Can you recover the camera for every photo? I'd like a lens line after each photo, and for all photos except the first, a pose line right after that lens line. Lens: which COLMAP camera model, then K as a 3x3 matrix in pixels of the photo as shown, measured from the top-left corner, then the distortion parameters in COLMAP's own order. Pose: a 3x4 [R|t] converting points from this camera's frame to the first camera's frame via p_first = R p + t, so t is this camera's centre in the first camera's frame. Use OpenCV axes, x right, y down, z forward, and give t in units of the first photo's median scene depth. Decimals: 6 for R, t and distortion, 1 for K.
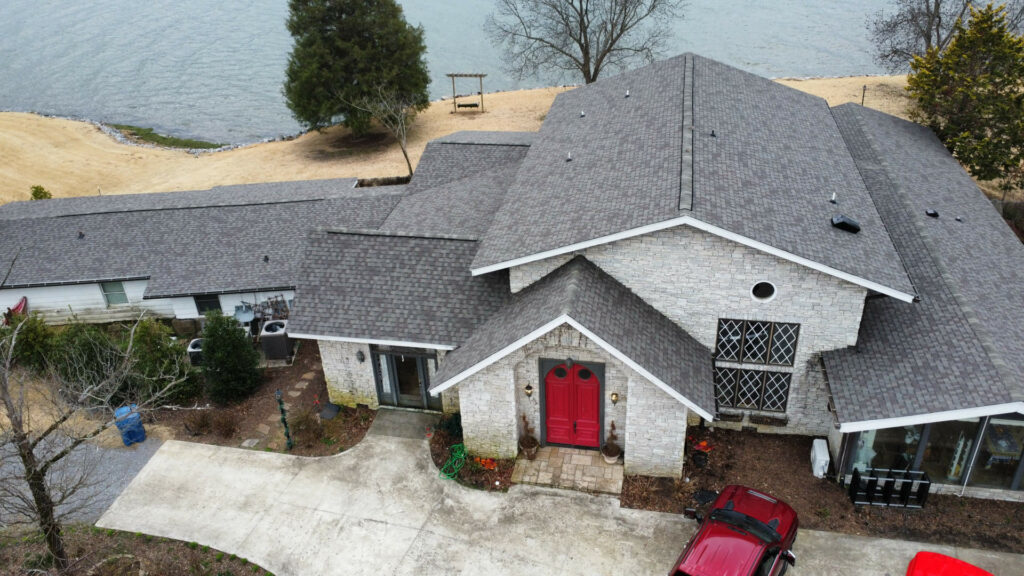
lens RADIAL K [[765.3, 0, 512.0], [0, 765.3, 288.0], [0, 0, 1]] dist [-0.001494, -0.004259]
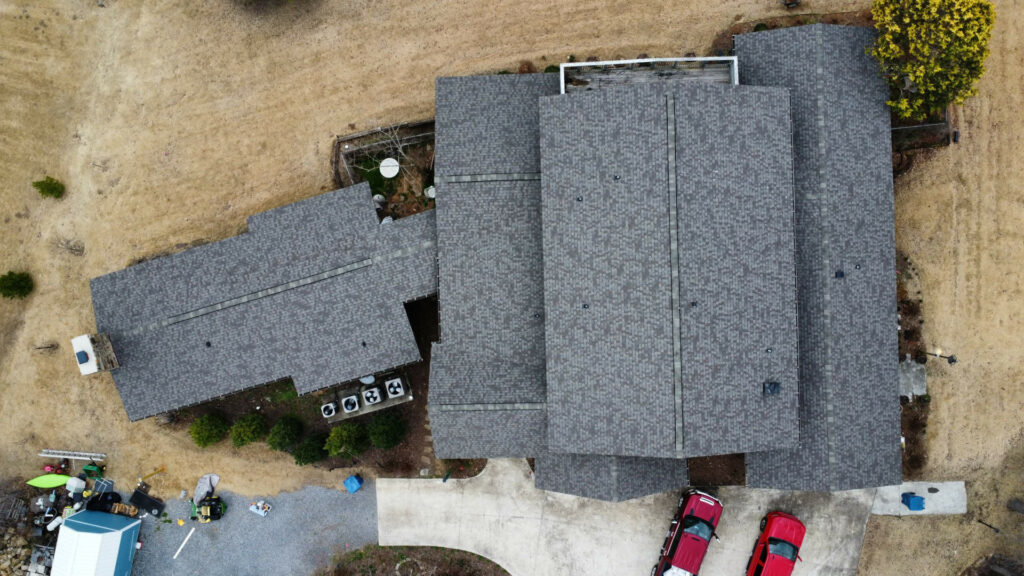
lens RADIAL K [[765.3, 0, 512.0], [0, 765.3, 288.0], [0, 0, 1]] dist [-0.001494, -0.004259]
pose [[0.975191, -0.221338, -0.003500, -0.050033], [0.119901, 0.514849, 0.848855, -1.658789], [-0.186082, -0.828215, 0.528615, 0.425348]]
